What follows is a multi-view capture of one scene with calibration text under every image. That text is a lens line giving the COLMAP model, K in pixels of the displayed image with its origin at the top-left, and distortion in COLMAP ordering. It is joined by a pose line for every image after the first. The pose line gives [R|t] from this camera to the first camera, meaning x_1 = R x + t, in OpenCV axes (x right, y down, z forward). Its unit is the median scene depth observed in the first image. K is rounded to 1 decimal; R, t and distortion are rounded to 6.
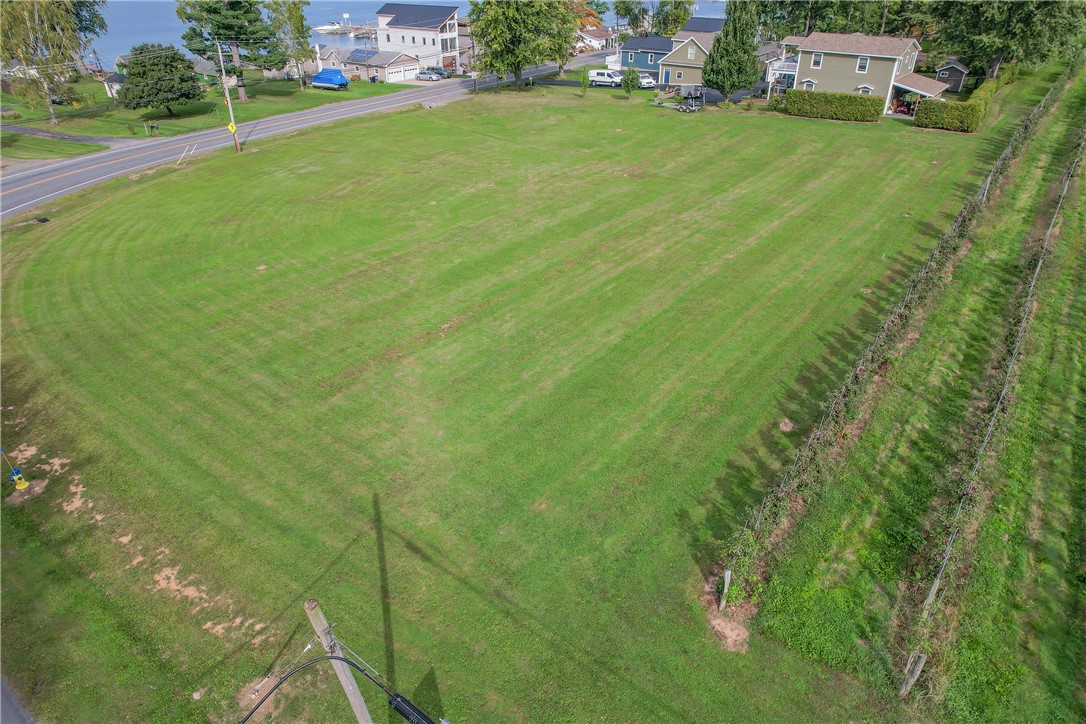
lens RADIAL K [[690.3, 0, 548.3], [0, 690.3, 368.5], [0, 0, 1]] dist [-0.079178, 0.071228]
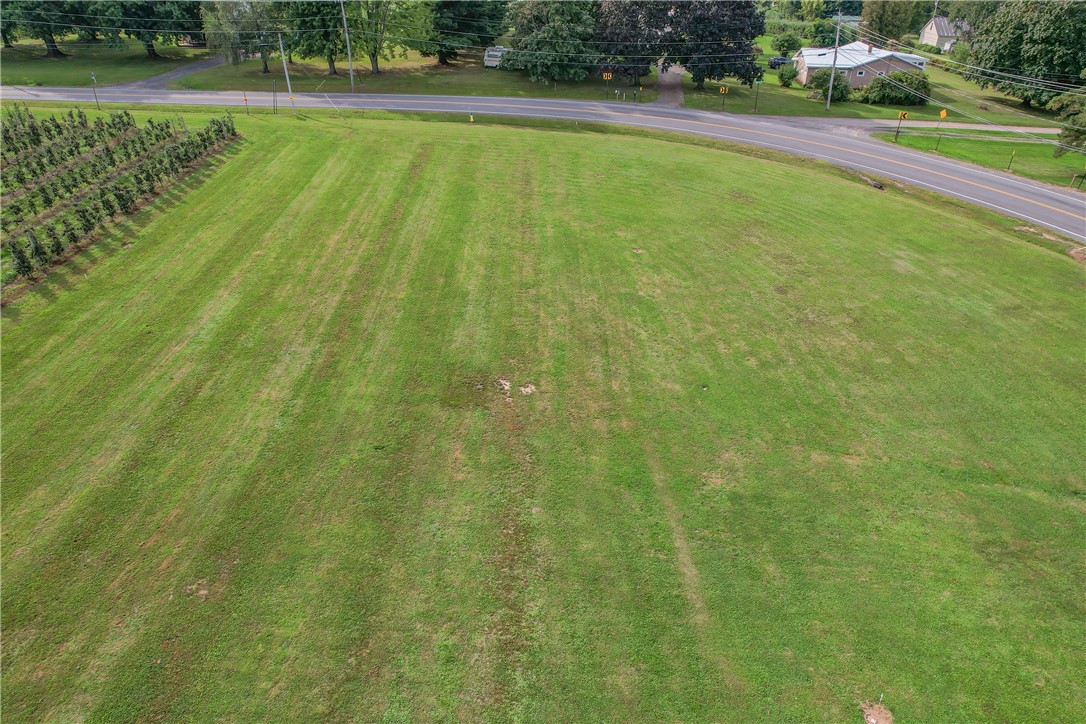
lens RADIAL K [[690.3, 0, 548.3], [0, 690.3, 368.5], [0, 0, 1]] dist [-0.079178, 0.071228]
pose [[-0.795622, 0.308513, -0.521350, 0.271984], [-0.323710, 0.510922, 0.796349, -0.547247], [0.512052, 0.802358, -0.306632, 0.902667]]
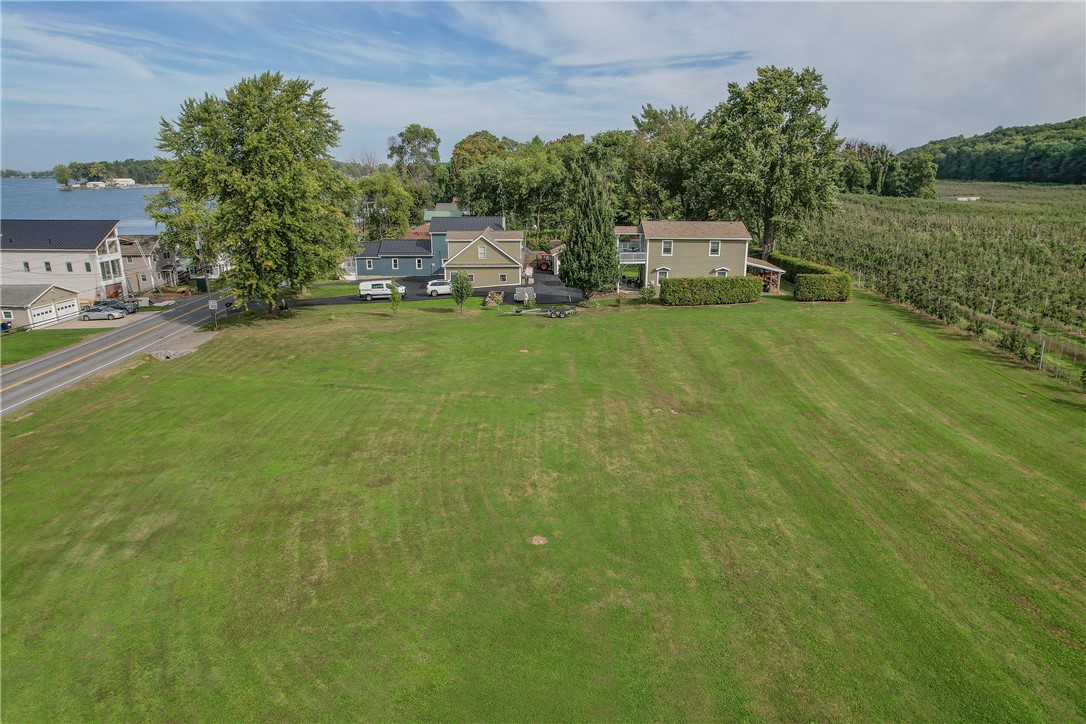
lens RADIAL K [[690.3, 0, 548.3], [0, 690.3, 368.5], [0, 0, 1]] dist [-0.079178, 0.071228]
pose [[0.818207, -0.160896, 0.551951, -0.296283], [0.301249, 0.937678, -0.173232, -0.186298], [-0.489680, 0.308014, 0.815684, 0.361757]]
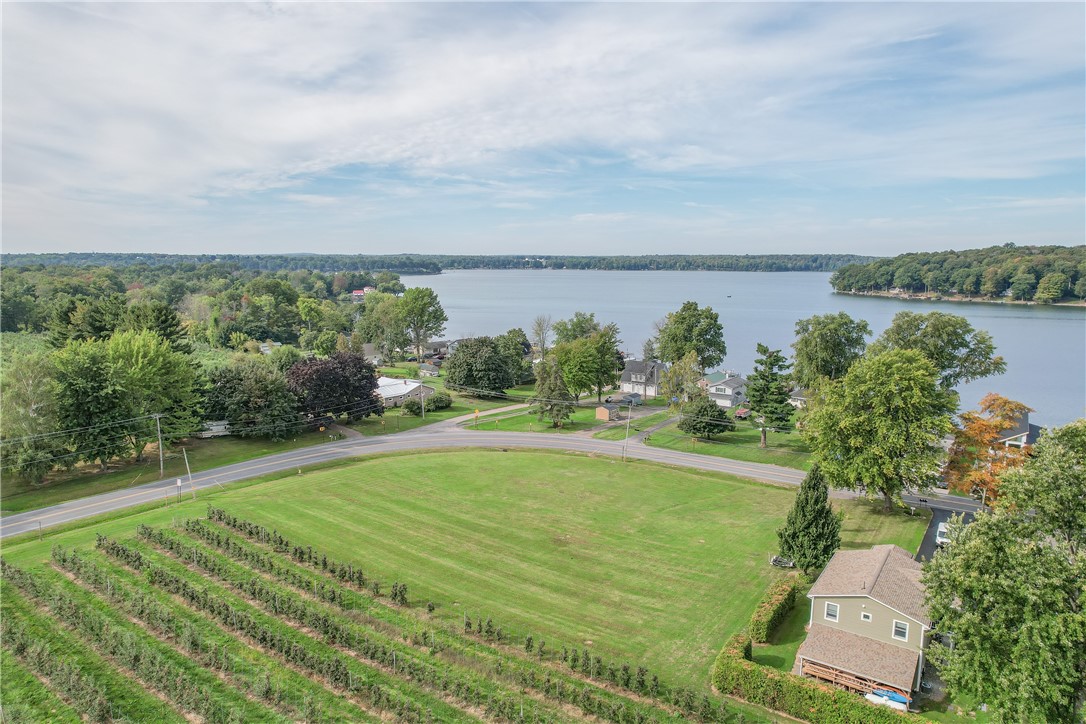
lens RADIAL K [[690.3, 0, 548.3], [0, 690.3, 368.5], [0, 0, 1]] dist [-0.079178, 0.071228]
pose [[0.037088, 0.154436, -0.987307, 1.218905], [-0.526743, 0.842612, 0.112015, -0.588307], [0.849215, 0.515902, 0.112598, 0.470690]]
